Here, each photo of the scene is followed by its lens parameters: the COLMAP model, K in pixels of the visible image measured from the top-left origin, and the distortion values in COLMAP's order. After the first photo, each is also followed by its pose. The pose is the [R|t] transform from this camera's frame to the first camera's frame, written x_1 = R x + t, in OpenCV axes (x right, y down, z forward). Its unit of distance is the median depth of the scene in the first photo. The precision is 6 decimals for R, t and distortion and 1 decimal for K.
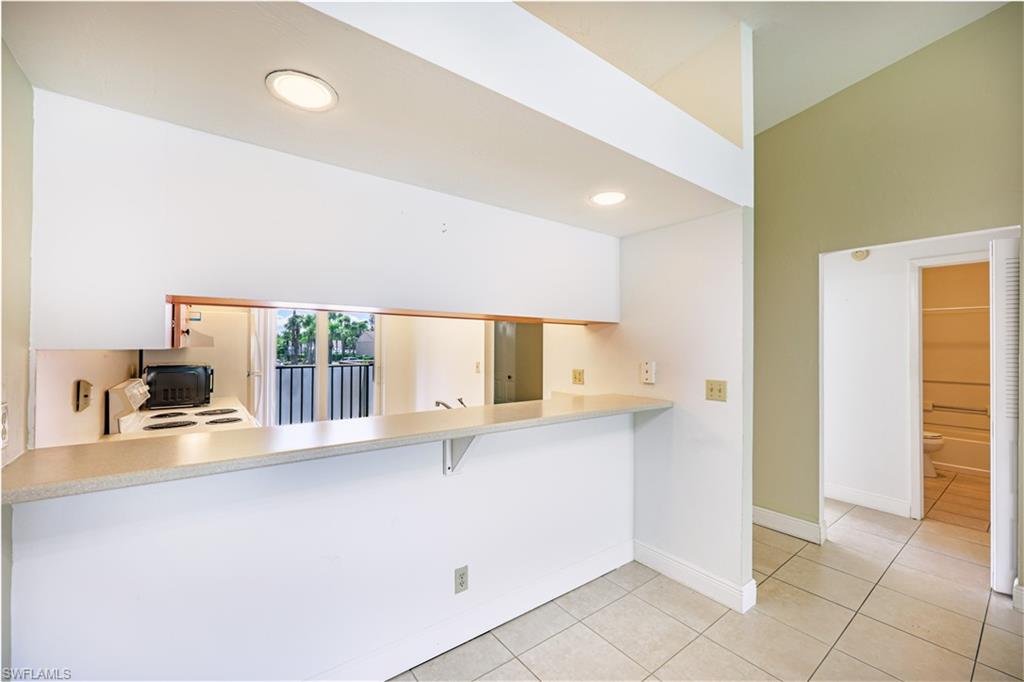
lens RADIAL K [[412.9, 0, 513.9], [0, 412.9, 343.5], [0, 0, 1]] dist [0.001732, -0.000310]
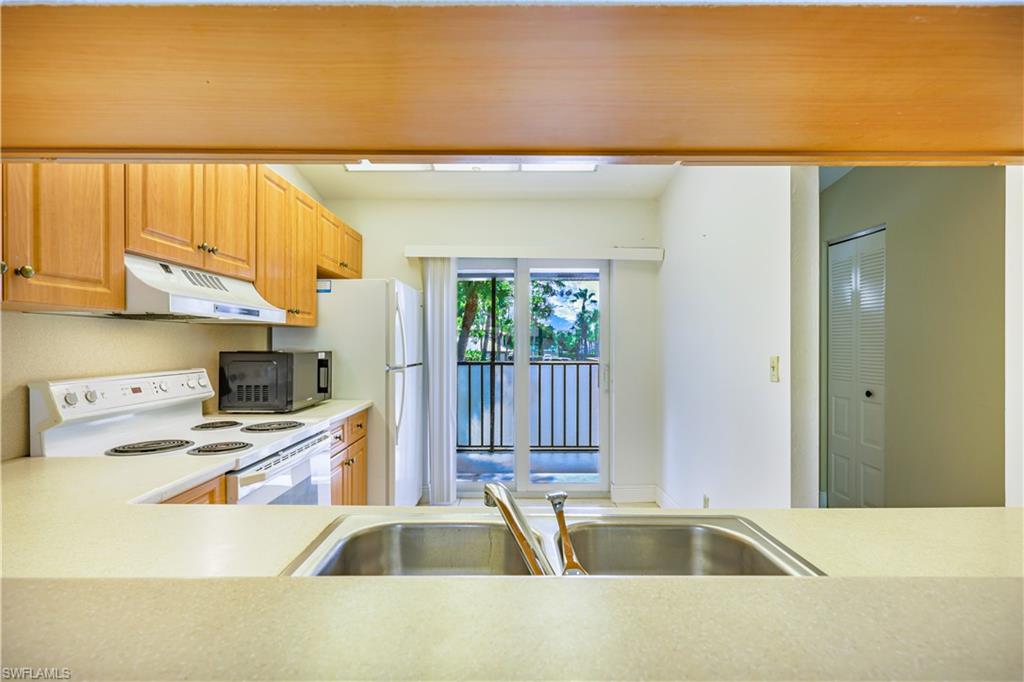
lens RADIAL K [[461.6, 0, 510.0], [0, 461.6, 345.6], [0, 0, 1]] dist [-0.005859, -0.000085]
pose [[0.783046, 0.000201, -0.621964, -0.005288], [0.005939, 0.999952, 0.007800, 0.019961], [0.621936, -0.009801, 0.783007, 0.331334]]
